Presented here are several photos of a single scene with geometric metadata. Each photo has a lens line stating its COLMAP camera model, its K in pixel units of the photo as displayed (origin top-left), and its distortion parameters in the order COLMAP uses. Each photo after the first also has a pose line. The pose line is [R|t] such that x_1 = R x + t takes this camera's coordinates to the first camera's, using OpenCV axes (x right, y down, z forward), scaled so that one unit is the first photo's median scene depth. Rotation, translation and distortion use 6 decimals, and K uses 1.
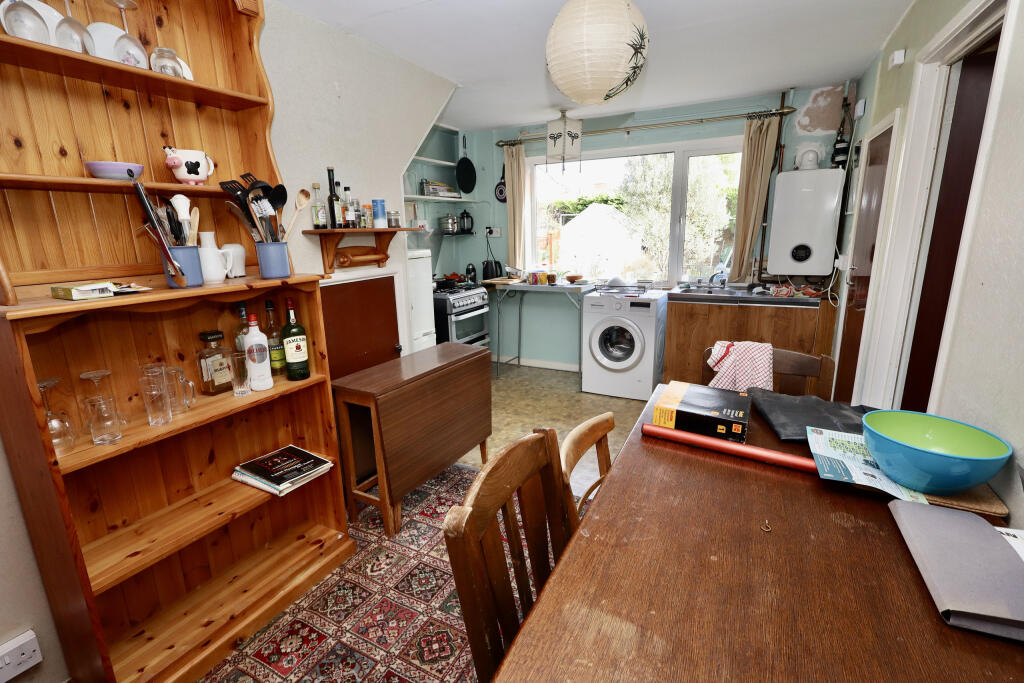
lens RADIAL K [[472.1, 0, 513.5], [0, 472.1, 340.2], [0, 0, 1]] dist [-0.002837, 0.000143]
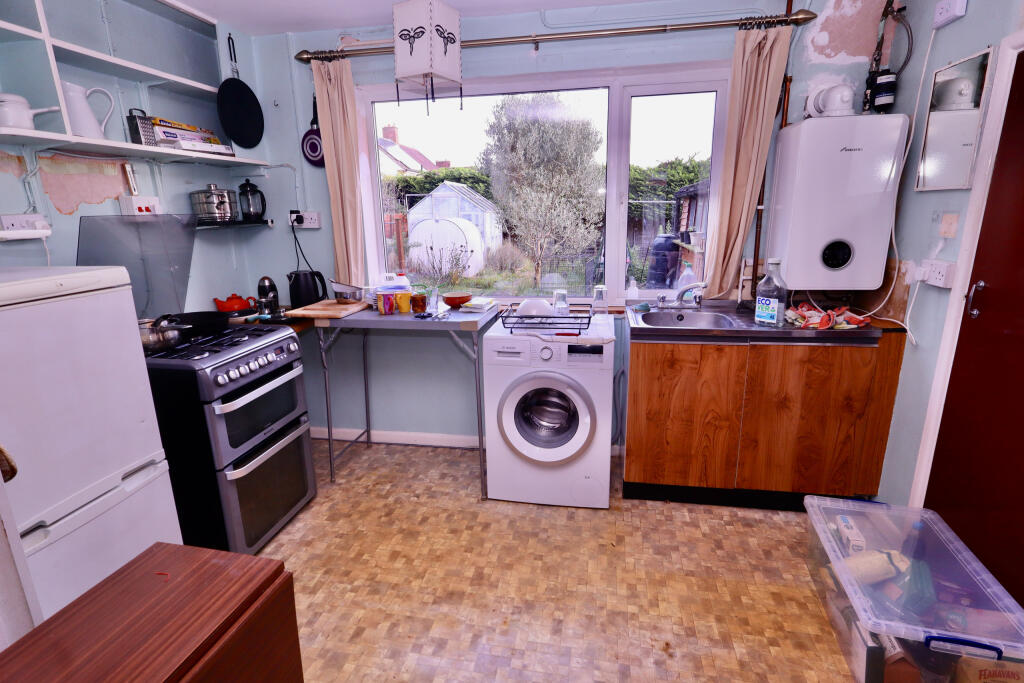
lens RADIAL K [[517.7, 0, 511.6], [0, 517.7, 341.4], [0, 0, 1]] dist [-0.000867, 0.000212]
pose [[0.955654, -0.071406, 0.285705, 0.006508], [0.067561, 0.997443, 0.023306, -0.091173], [-0.286639, -0.002970, 0.958034, 0.375109]]
